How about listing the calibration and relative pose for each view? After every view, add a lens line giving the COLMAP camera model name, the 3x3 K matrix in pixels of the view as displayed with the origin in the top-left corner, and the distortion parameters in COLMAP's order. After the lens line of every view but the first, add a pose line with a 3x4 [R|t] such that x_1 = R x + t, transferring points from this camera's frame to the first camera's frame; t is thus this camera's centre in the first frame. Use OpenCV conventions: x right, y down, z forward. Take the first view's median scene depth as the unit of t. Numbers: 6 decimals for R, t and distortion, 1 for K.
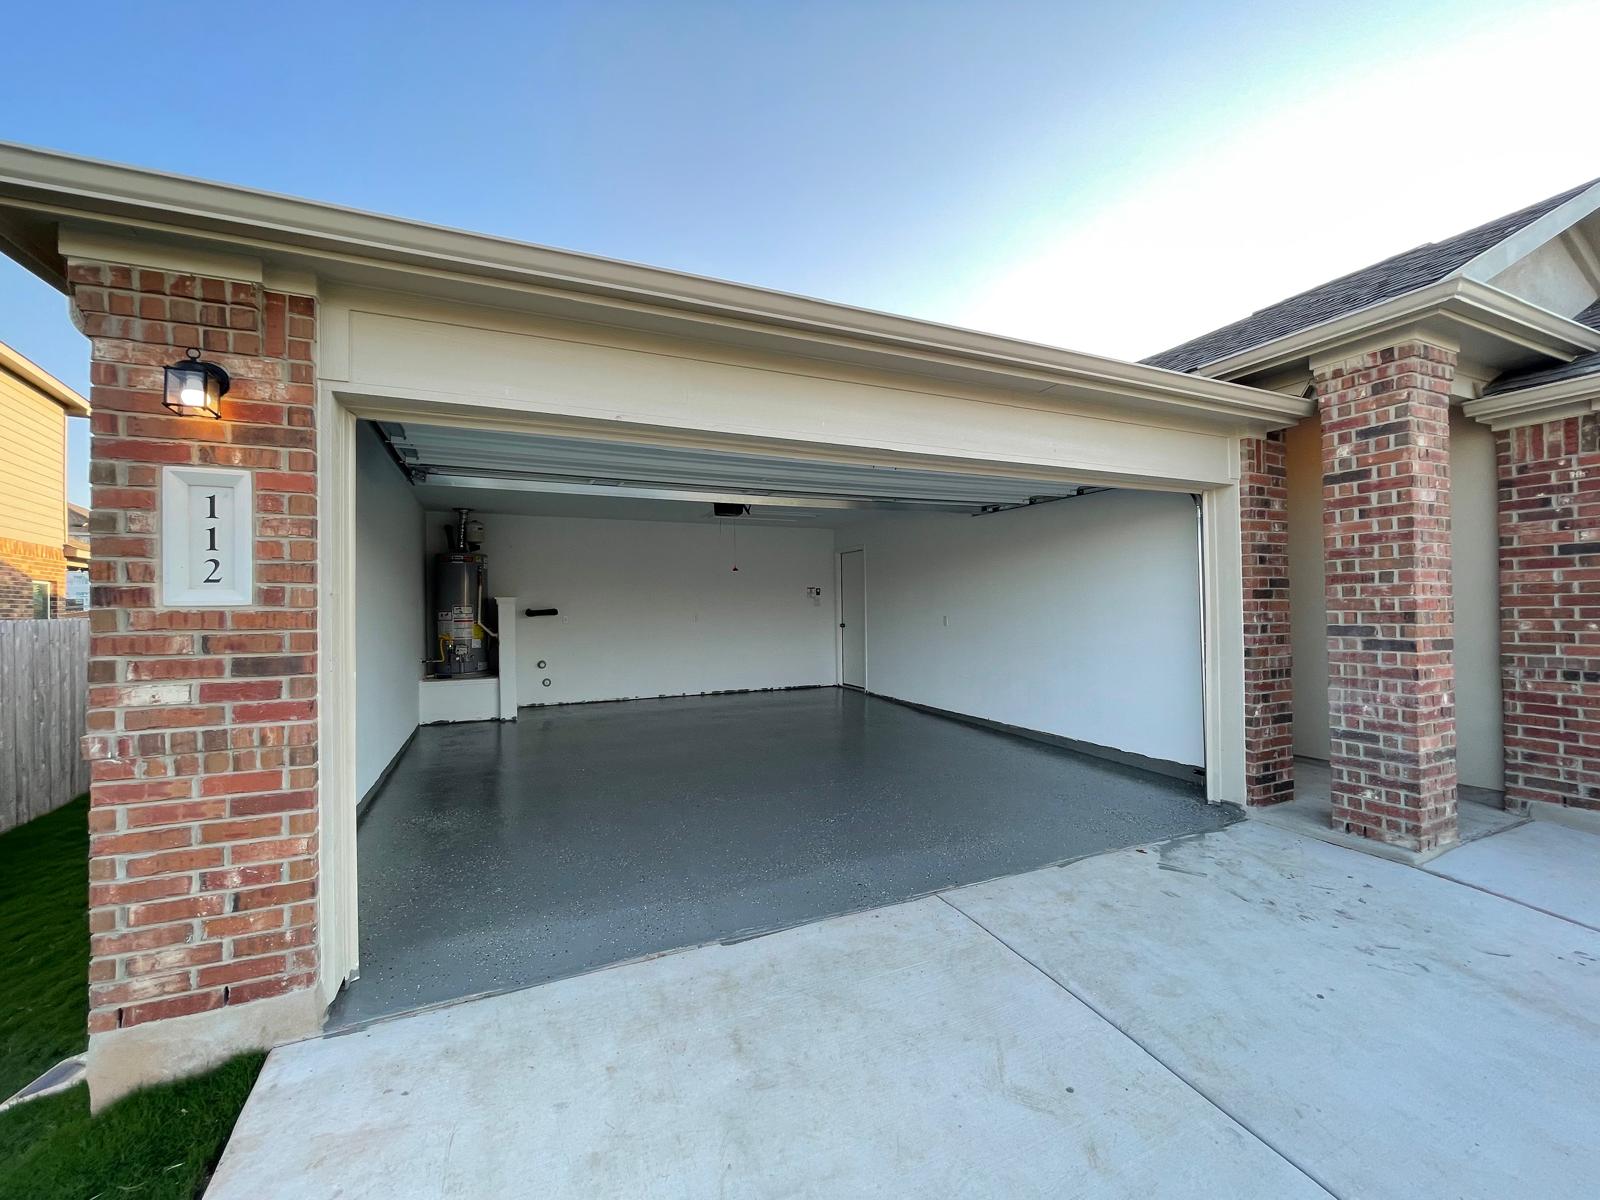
lens RADIAL K [[642.7, 0, 802.5], [0, 642.7, 600.0], [0, 0, 1]] dist [0.003624, -0.000061]
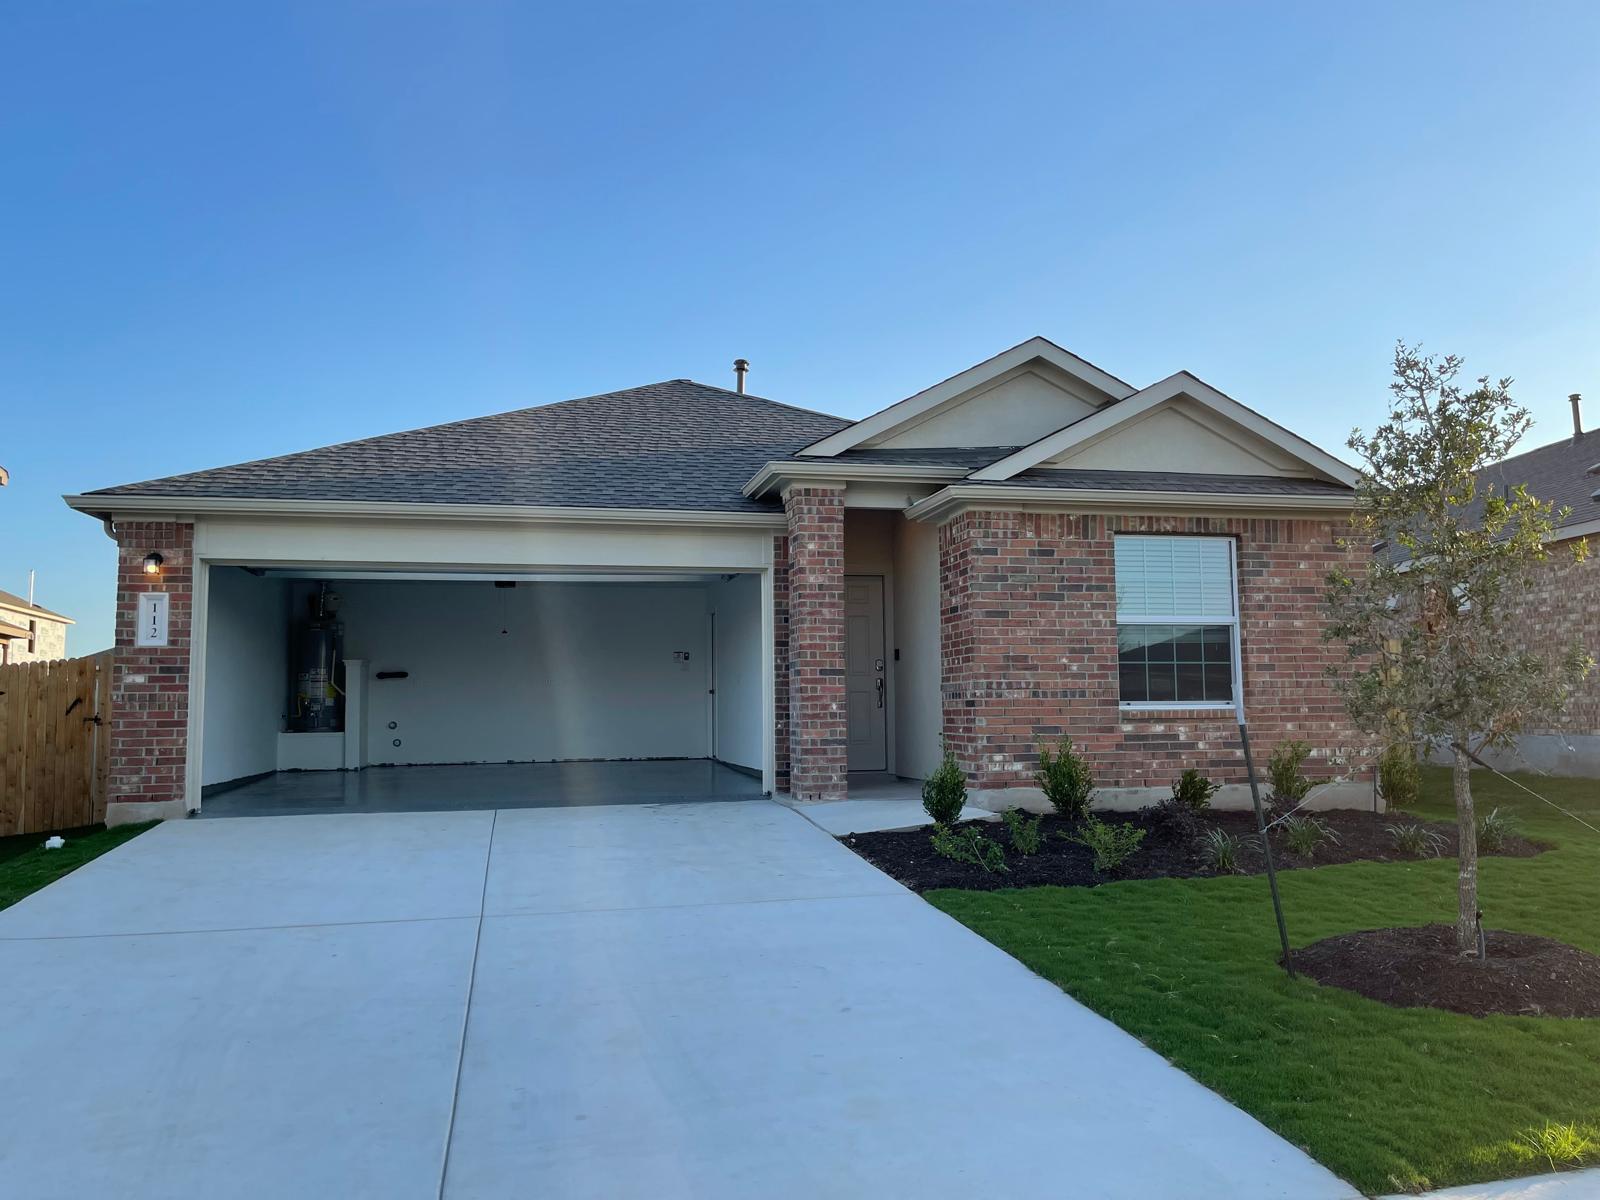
lens RADIAL K [[1147.4, 0, 795.9], [0, 1147.4, 602.9], [0, 0, 1]] dist [0.024667, -0.003452]
pose [[0.982761, -0.017300, -0.184068, 2.423628], [0.002942, 0.996950, -0.077993, 0.202180], [0.184856, 0.076107, 0.979814, -3.017440]]
